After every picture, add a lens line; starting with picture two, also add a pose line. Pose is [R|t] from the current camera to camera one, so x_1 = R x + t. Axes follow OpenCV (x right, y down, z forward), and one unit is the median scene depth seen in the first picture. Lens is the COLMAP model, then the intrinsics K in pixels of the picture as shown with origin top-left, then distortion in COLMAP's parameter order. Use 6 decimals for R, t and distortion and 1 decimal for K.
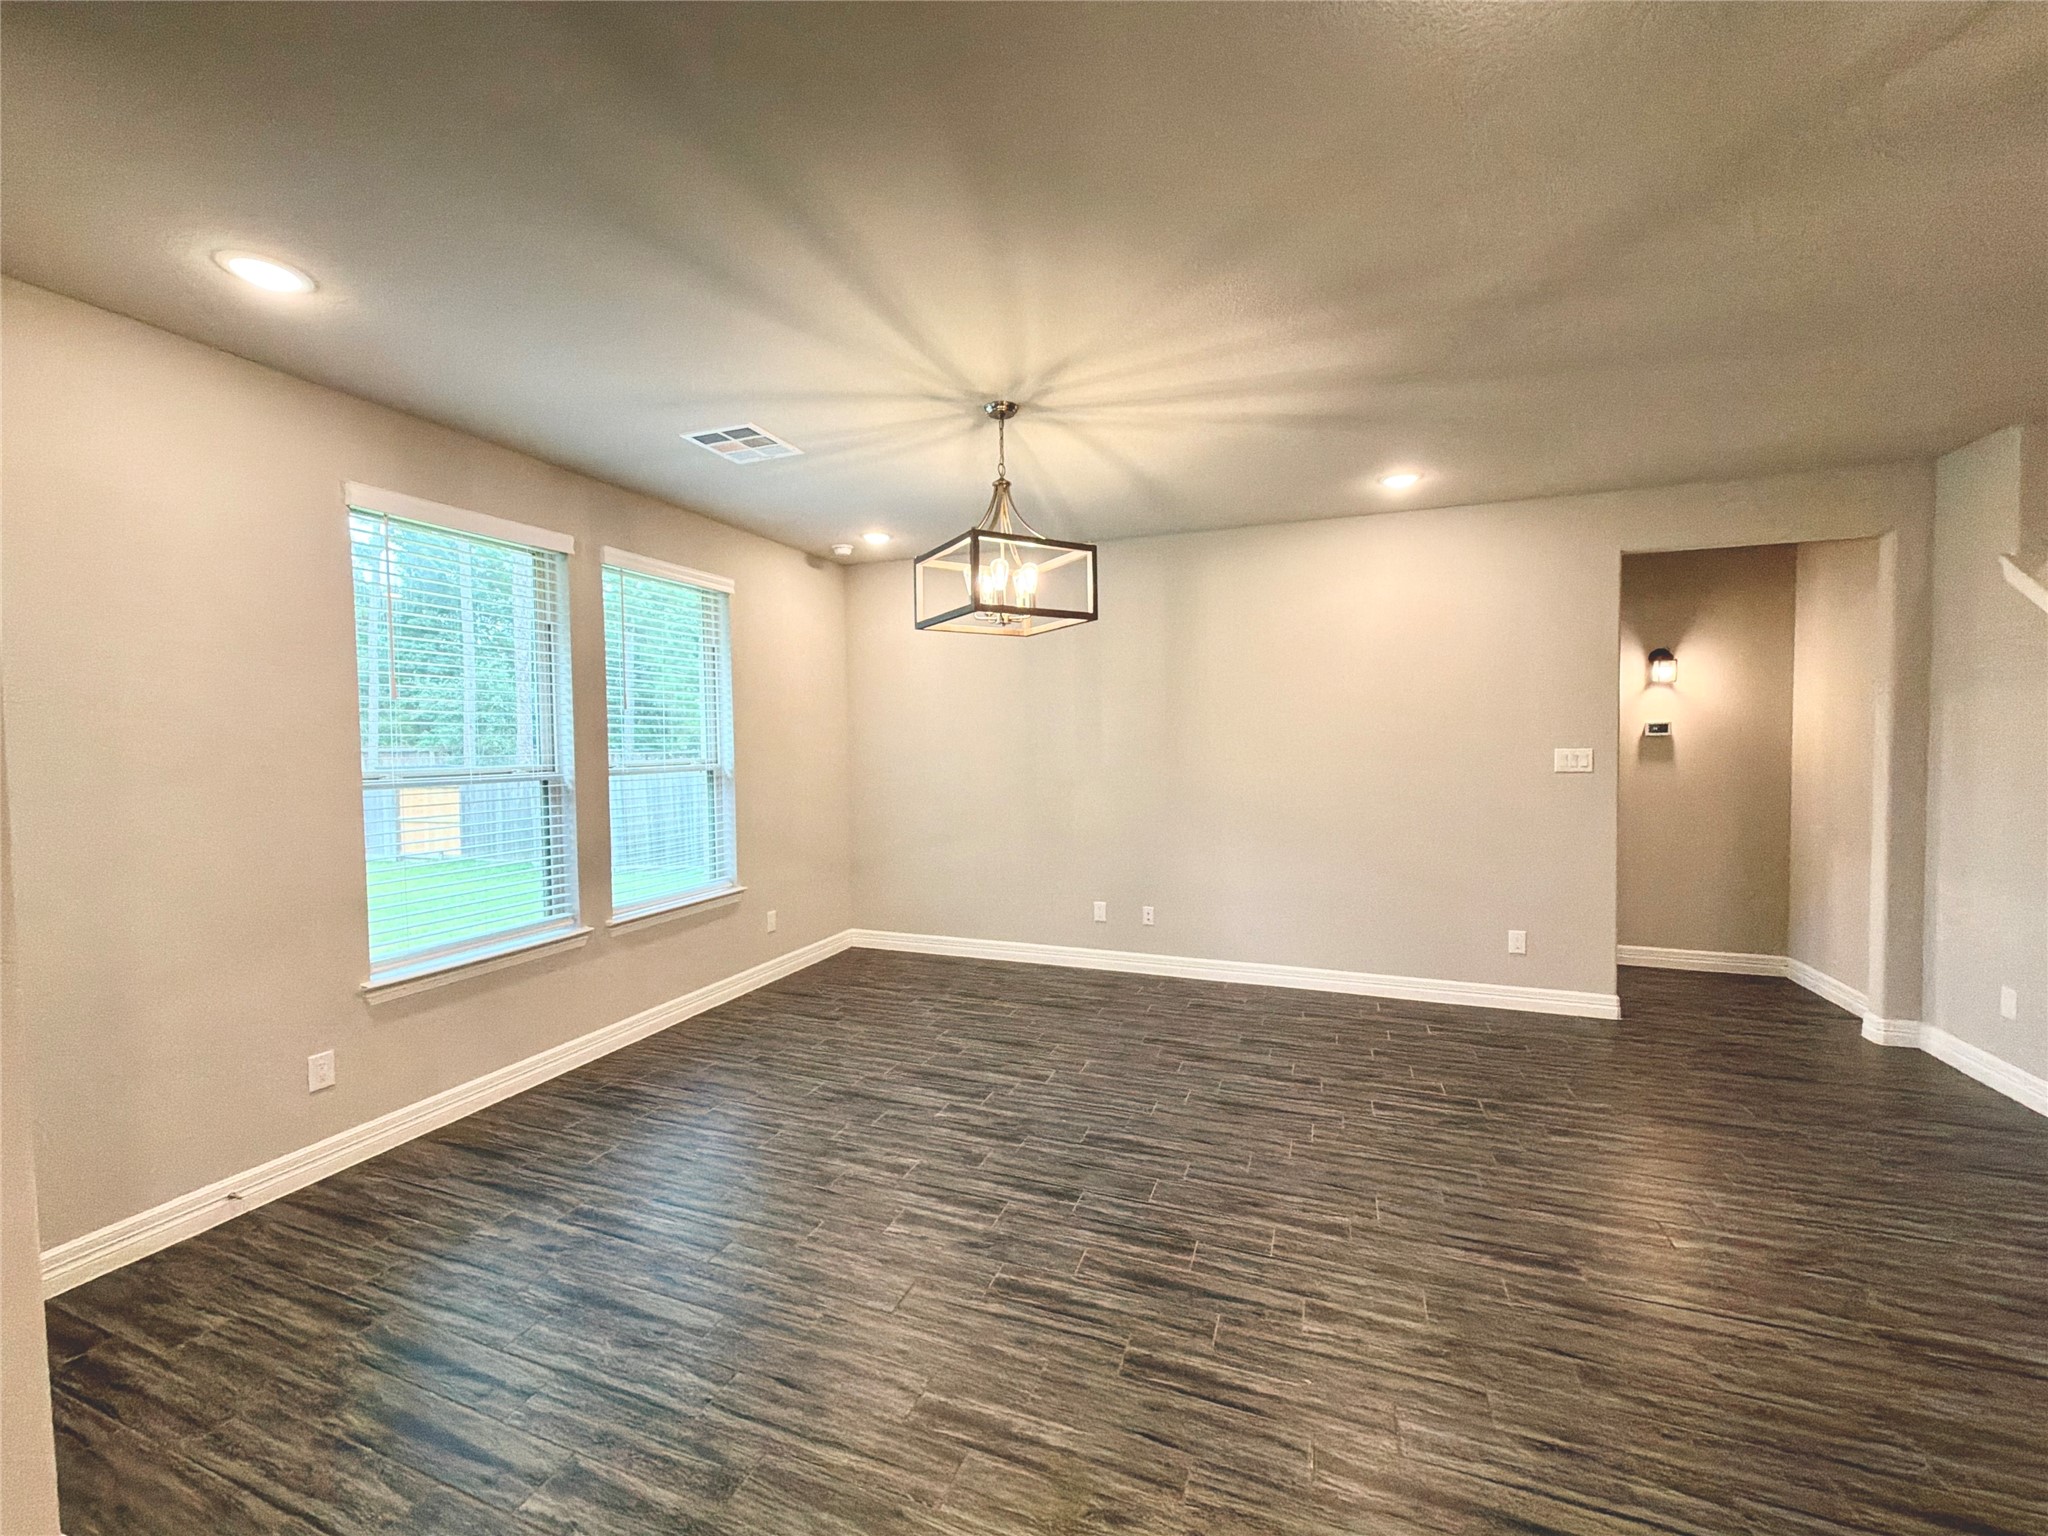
lens RADIAL K [[815.8, 0, 1025.7], [0, 815.8, 763.9], [0, 0, 1]] dist [0.000482, 0.000118]
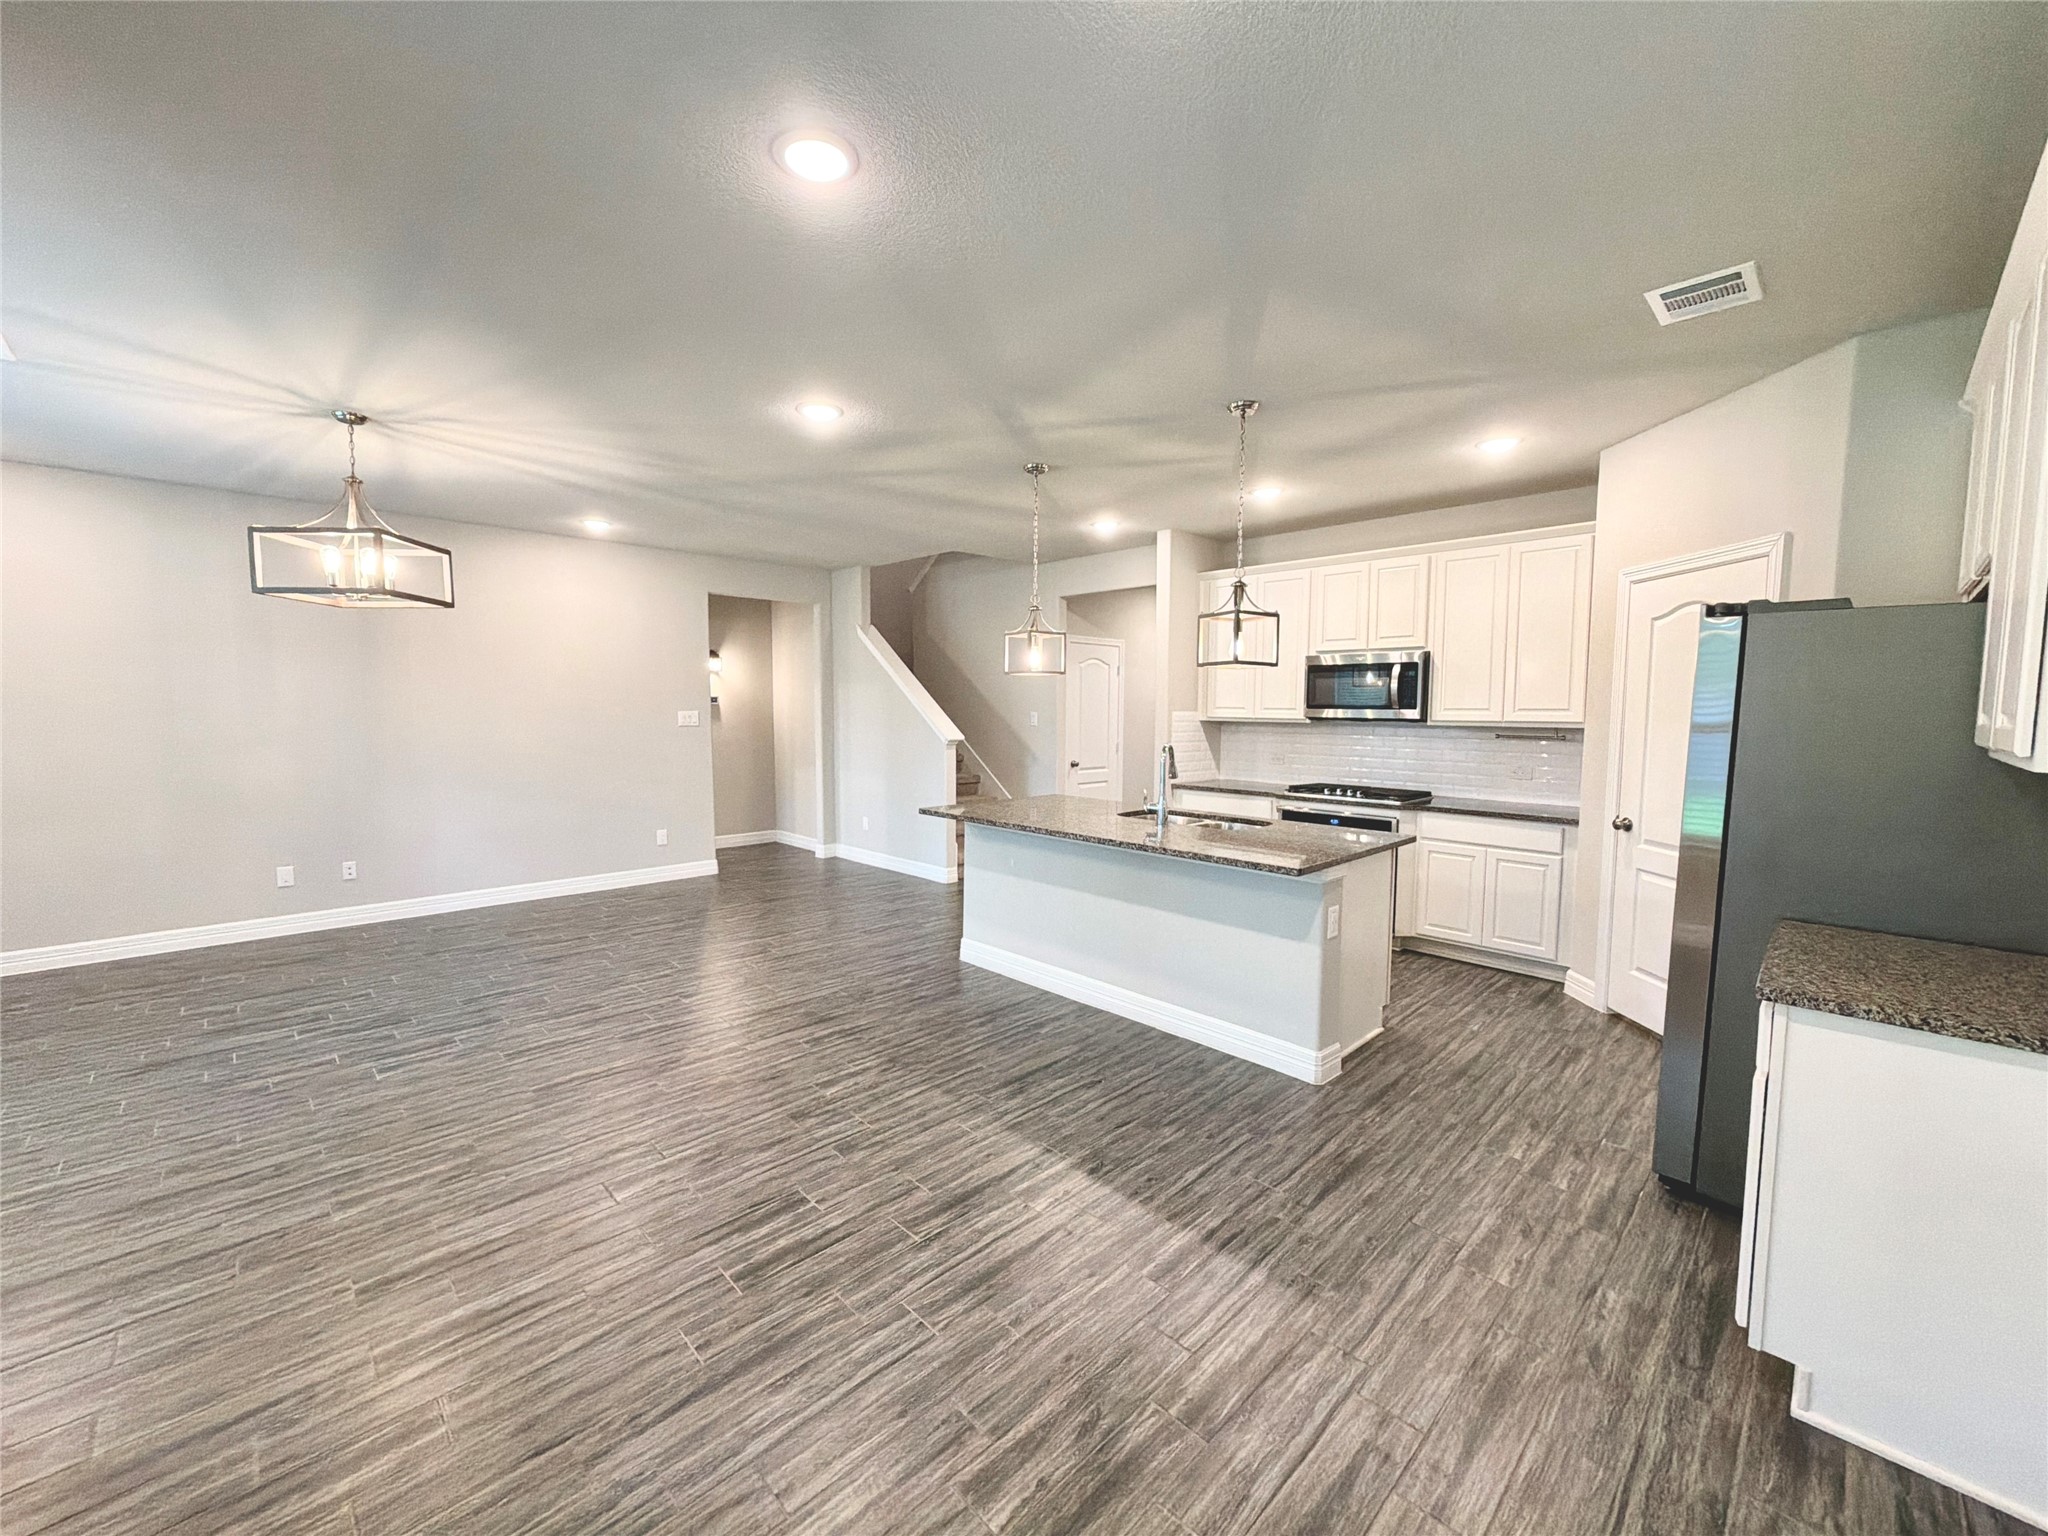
lens RADIAL K [[815.8, 0, 1024.3], [0, 815.8, 770.6], [0, 0, 1]] dist [0.000482, 0.000118]
pose [[0.417535, -0.061275, 0.906592, -0.706852], [0.022663, 0.998116, 0.057024, 0.029280], [-0.908378, -0.003263, 0.418137, -0.369880]]
